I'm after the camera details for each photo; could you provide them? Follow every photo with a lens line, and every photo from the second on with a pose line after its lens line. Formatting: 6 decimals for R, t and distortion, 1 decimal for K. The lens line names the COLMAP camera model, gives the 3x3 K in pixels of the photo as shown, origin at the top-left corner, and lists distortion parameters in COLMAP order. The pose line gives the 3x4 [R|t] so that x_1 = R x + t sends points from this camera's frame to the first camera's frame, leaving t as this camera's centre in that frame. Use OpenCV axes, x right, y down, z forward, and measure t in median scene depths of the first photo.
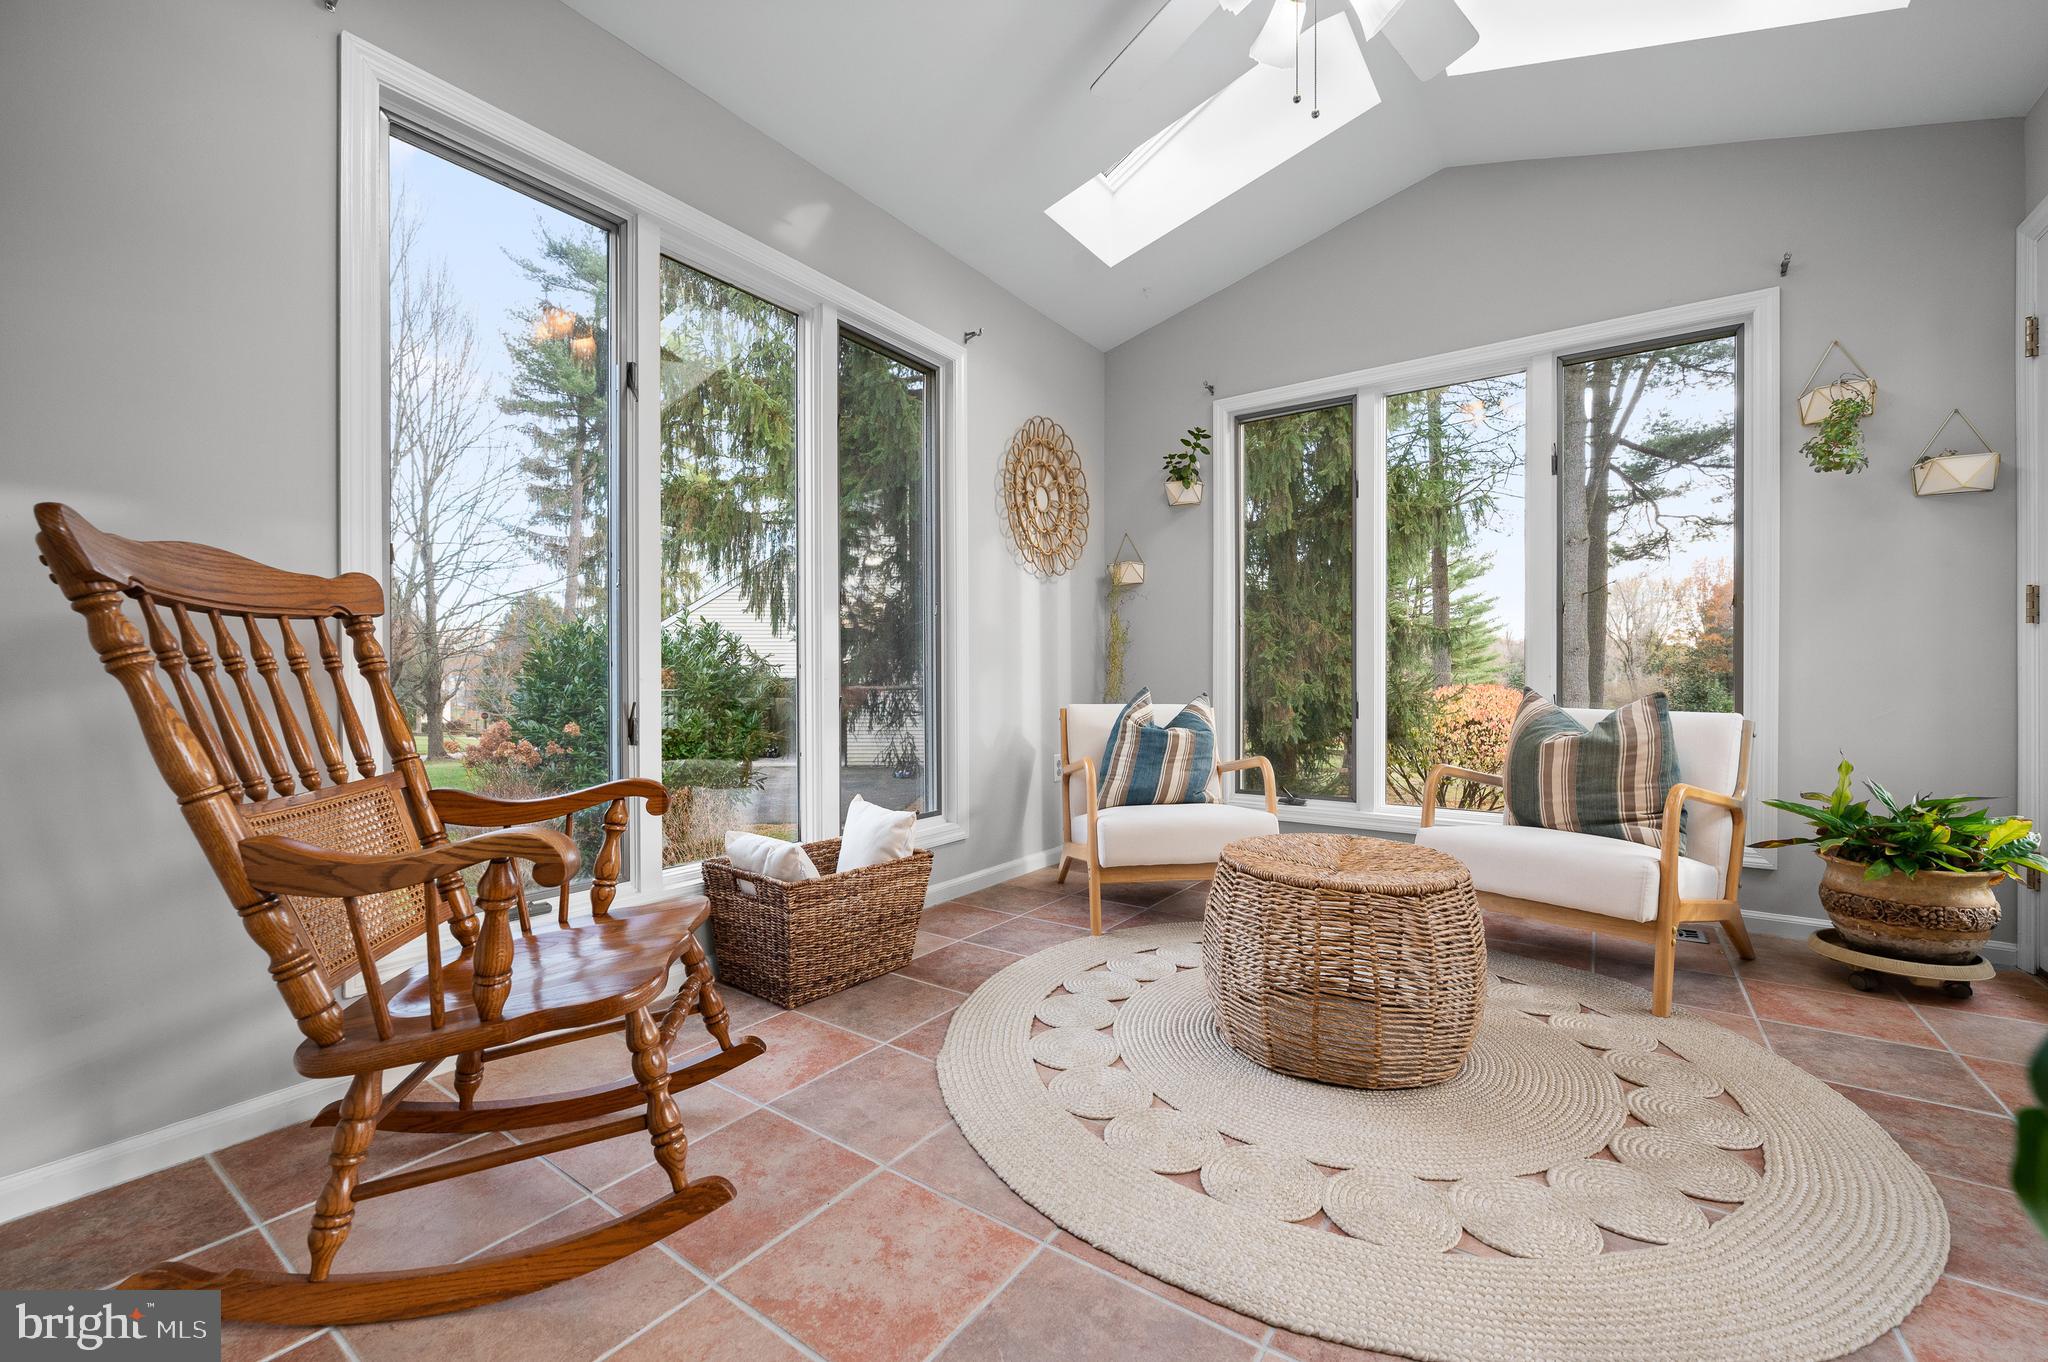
lens RADIAL K [[823.4, 0, 1041.0], [0, 823.4, 674.4], [0, 0, 1]] dist [-0.000644, -0.000115]
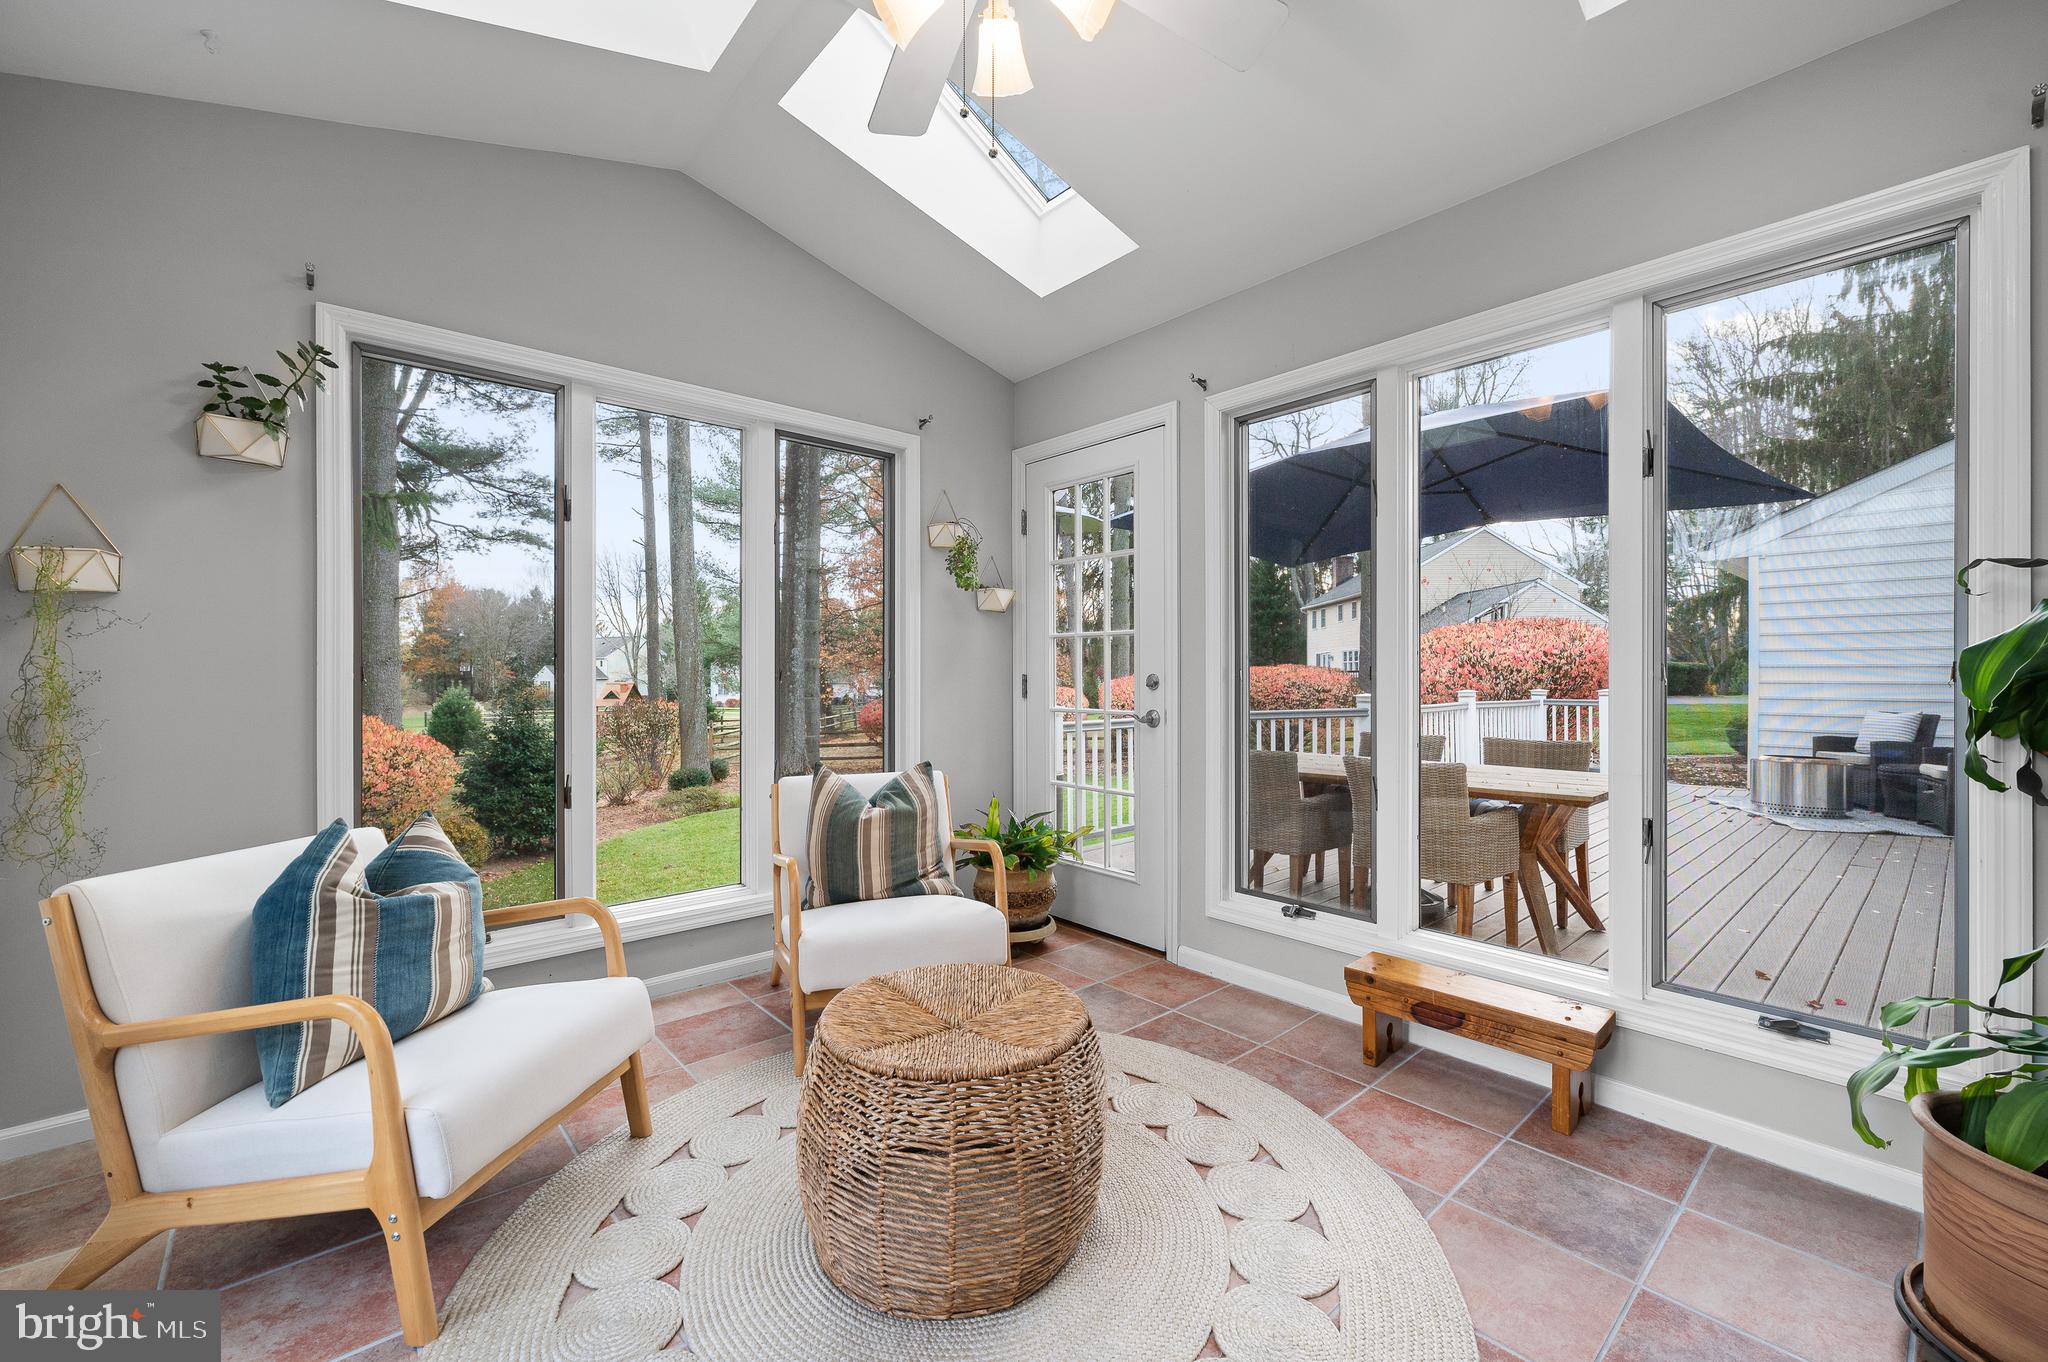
lens RADIAL K [[823.4, 0, 1036.0], [0, 823.4, 682.6], [0, 0, 1]] dist [-0.000644, -0.000115]
pose [[0.254257, -0.007346, 0.967109, -0.315710], [-0.002947, 0.999961, 0.008370, -0.091505], [-0.967132, -0.004978, 0.254225, 0.486920]]
